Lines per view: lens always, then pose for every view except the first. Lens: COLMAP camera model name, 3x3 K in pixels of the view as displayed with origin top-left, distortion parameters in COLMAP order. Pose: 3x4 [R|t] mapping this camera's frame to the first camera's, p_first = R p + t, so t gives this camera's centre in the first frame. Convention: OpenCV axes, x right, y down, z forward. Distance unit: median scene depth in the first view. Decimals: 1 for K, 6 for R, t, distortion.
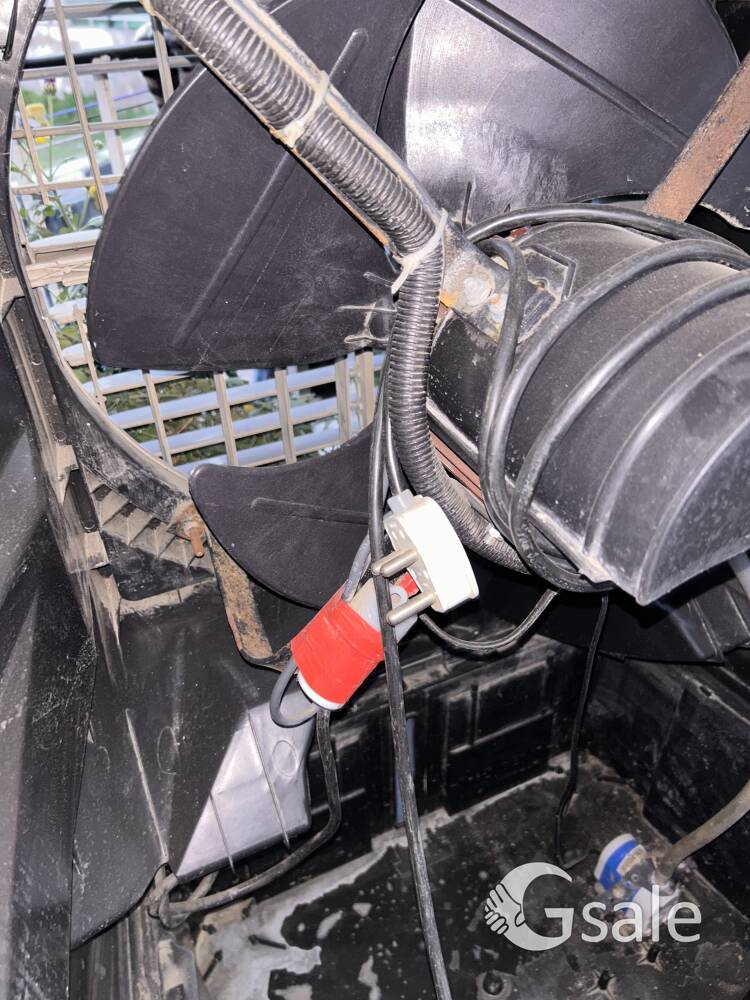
lens RADIAL K [[764.5, 0, 375.0], [0, 764.5, 500.0], [0, 0, 1]] dist [-0.007180, -0.007358]
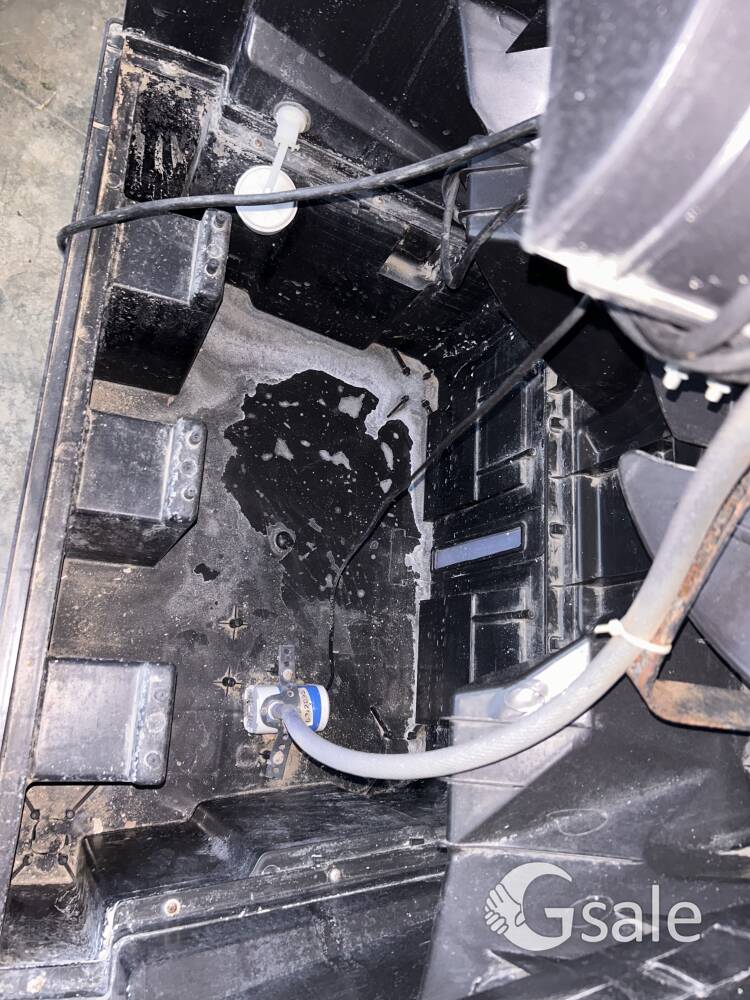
lens RADIAL K [[748.4, 0, 375.0], [0, 748.4, 500.0], [0, 0, 1]] dist [0.080763, -0.110968]
pose [[-0.444123, 0.811596, -0.379561, 0.446799], [-0.791946, -0.157473, 0.589936, -0.123285], [0.419019, 0.562596, 0.712677, 0.204053]]
